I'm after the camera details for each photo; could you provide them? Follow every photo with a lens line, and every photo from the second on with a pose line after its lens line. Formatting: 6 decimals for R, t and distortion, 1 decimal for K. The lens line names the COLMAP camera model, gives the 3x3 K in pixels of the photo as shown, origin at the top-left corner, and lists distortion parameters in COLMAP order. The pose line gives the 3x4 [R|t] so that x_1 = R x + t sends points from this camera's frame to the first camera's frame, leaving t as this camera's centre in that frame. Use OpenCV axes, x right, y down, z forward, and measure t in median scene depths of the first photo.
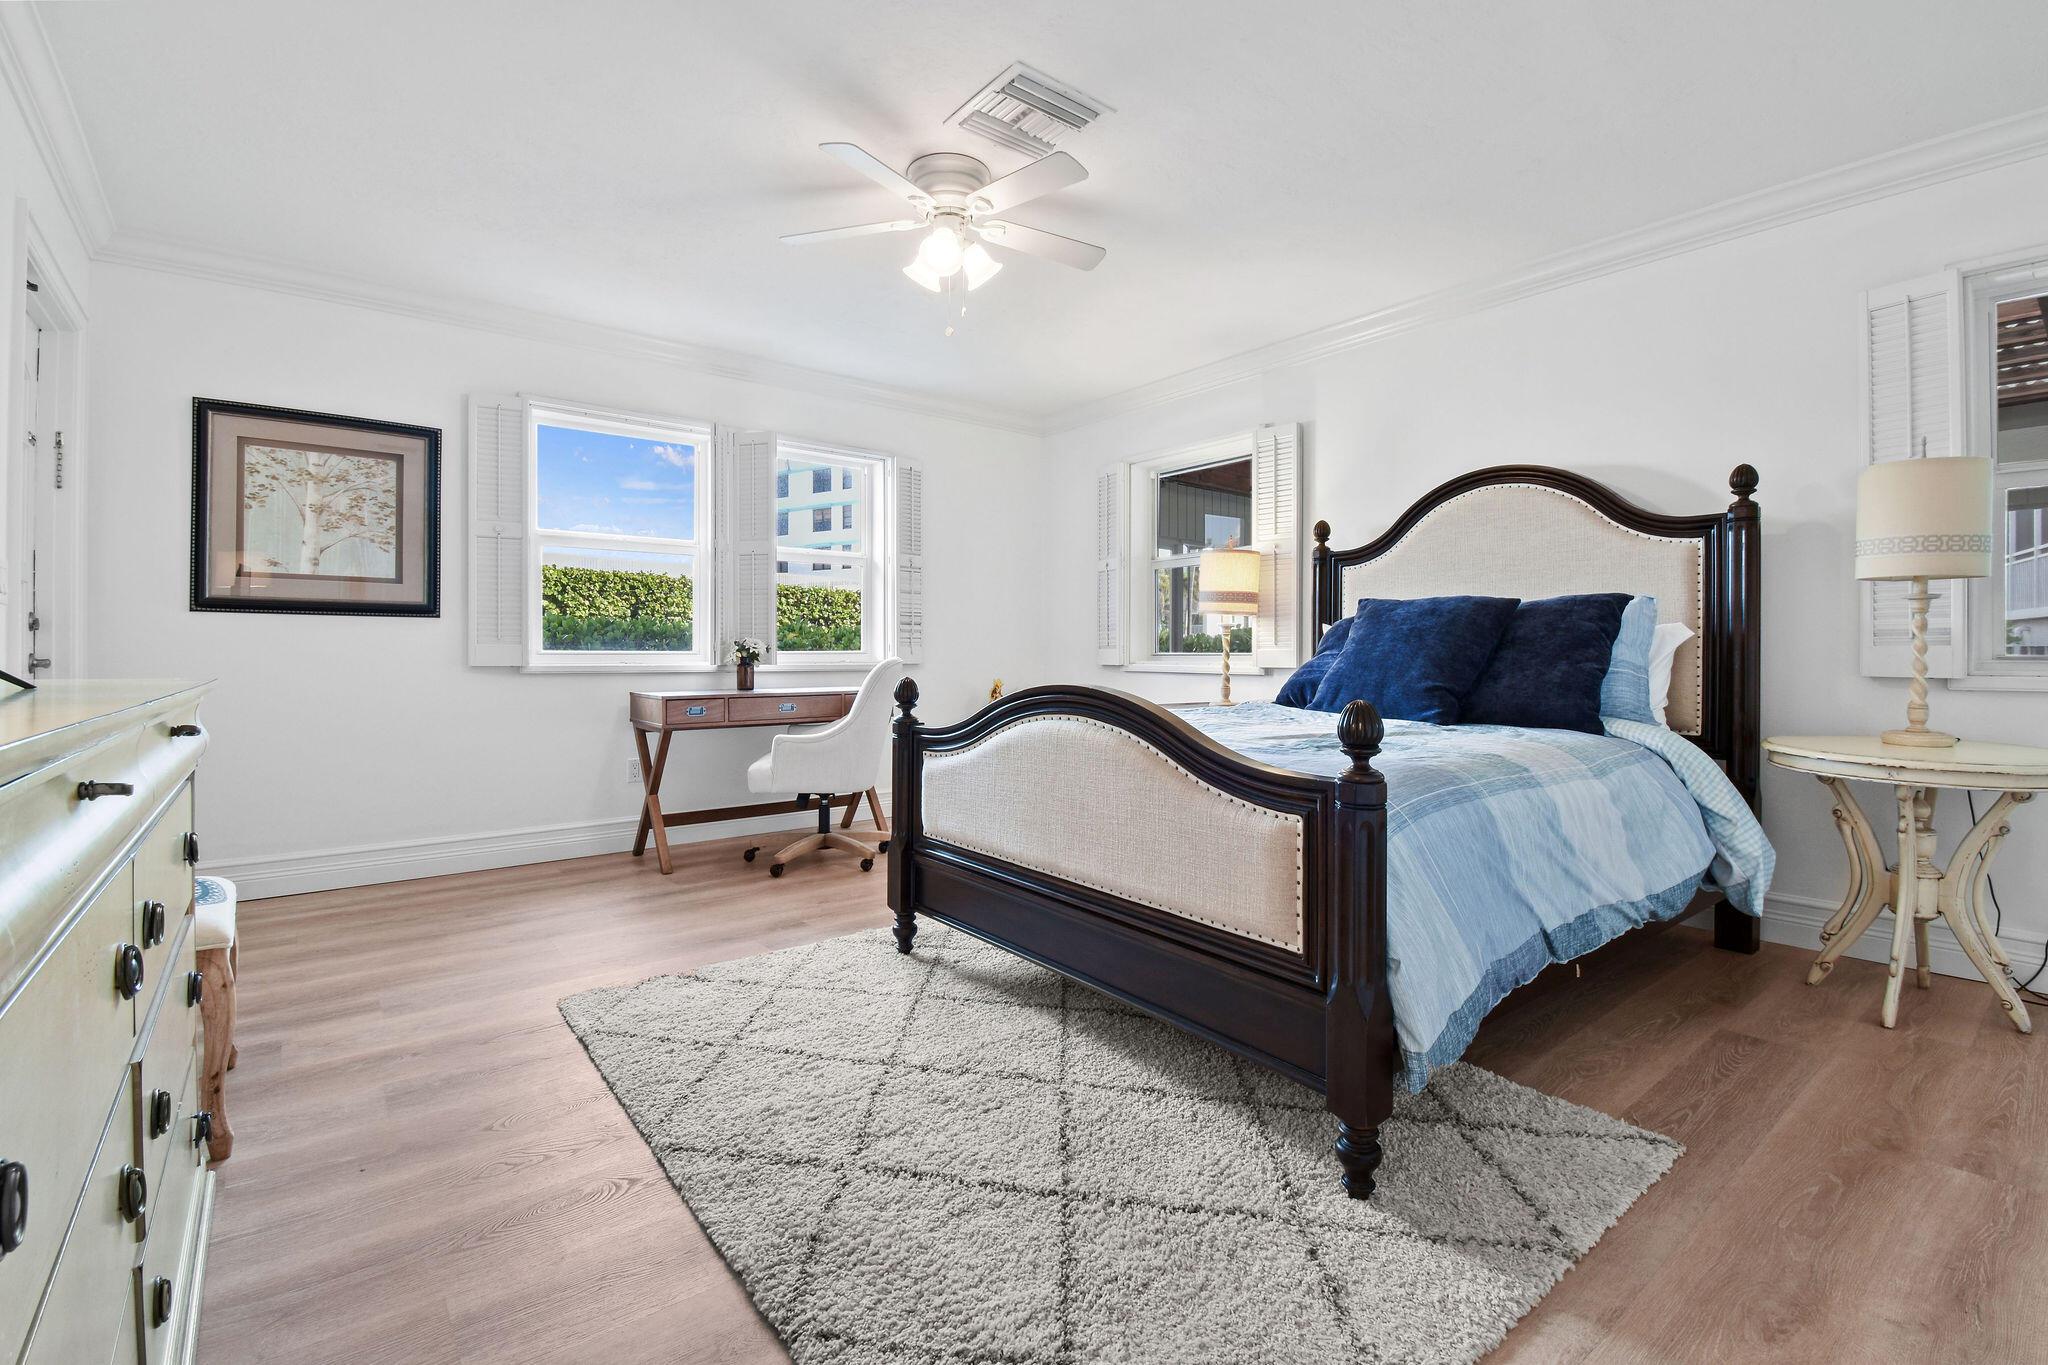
lens RADIAL K [[893.7, 0, 1035.4], [0, 893.7, 653.0], [0, 0, 1]] dist [0.048377, -0.021621]
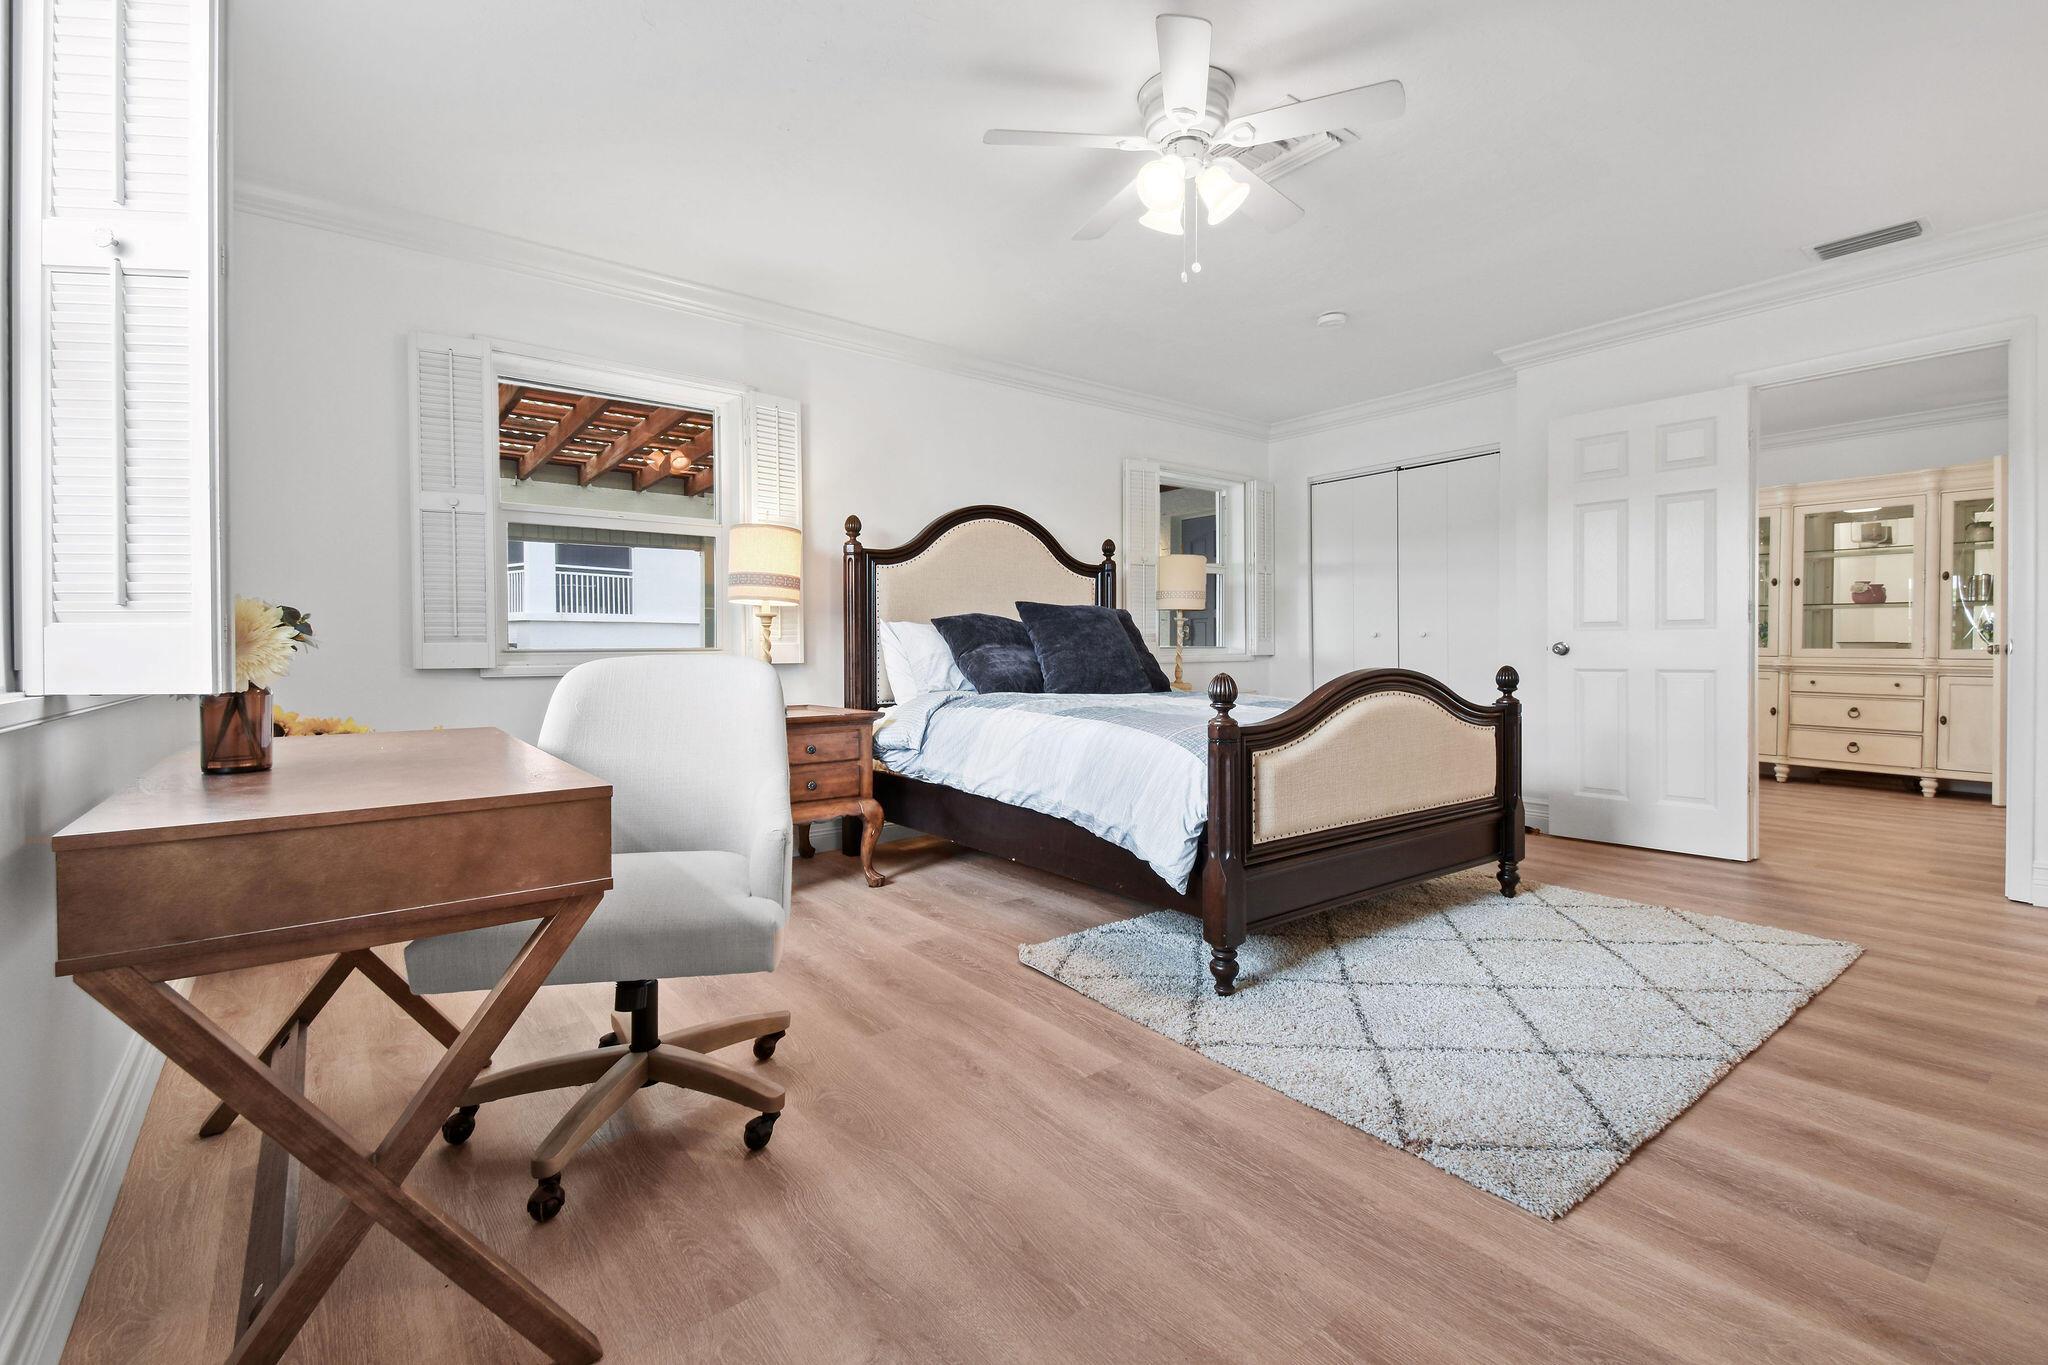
lens RADIAL K [[891.4, 0, 1028.5], [0, 891.4, 674.3], [0, 0, 1]] dist [0.020633, -0.020993]
pose [[0.010845, -0.030504, 0.999476, -0.970124], [0.005972, 0.999519, 0.030440, 0.000349], [-0.999923, 0.005639, 0.011022, 1.153031]]
